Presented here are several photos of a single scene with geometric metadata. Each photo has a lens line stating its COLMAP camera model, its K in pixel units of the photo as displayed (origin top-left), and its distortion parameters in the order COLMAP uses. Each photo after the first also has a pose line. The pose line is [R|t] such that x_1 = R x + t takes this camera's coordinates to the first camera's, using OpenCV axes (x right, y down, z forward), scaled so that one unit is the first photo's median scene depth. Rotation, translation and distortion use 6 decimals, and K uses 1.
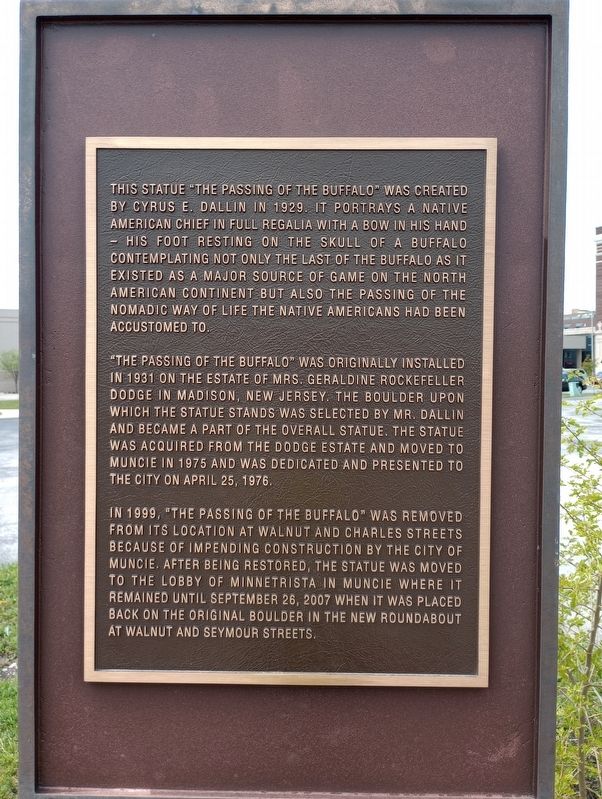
lens RADIAL K [[625.2, 0, 301.0], [0, 625.2, 399.5], [0, 0, 1]] dist [0.011437, 0.001154]
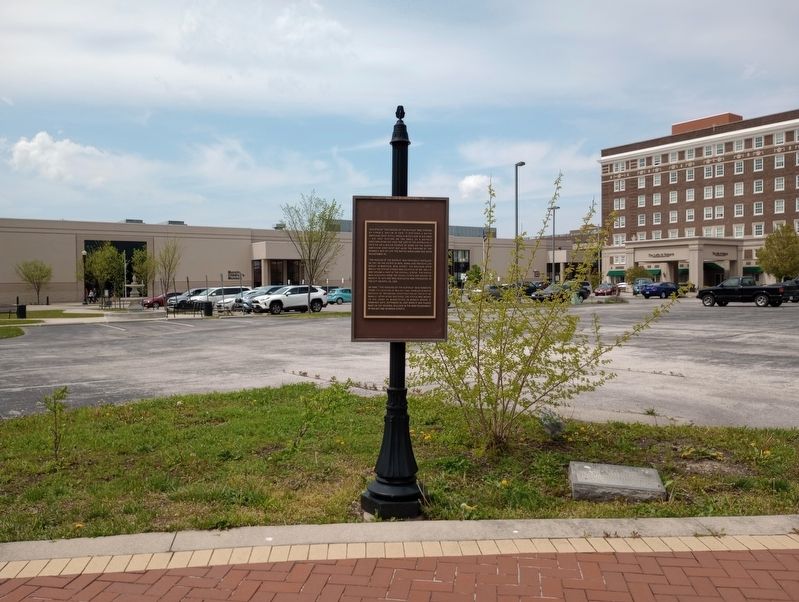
lens RADIAL K [[625.2, 0, 399.5], [0, 625.2, 301.0], [0, 0, 1]] dist [0.011437, 0.001154]
pose [[0.992436, -0.000628, 0.122762, -0.712398], [0.002812, 0.999841, -0.017617, 0.399878], [-0.122731, 0.017829, 0.992280, -4.526329]]
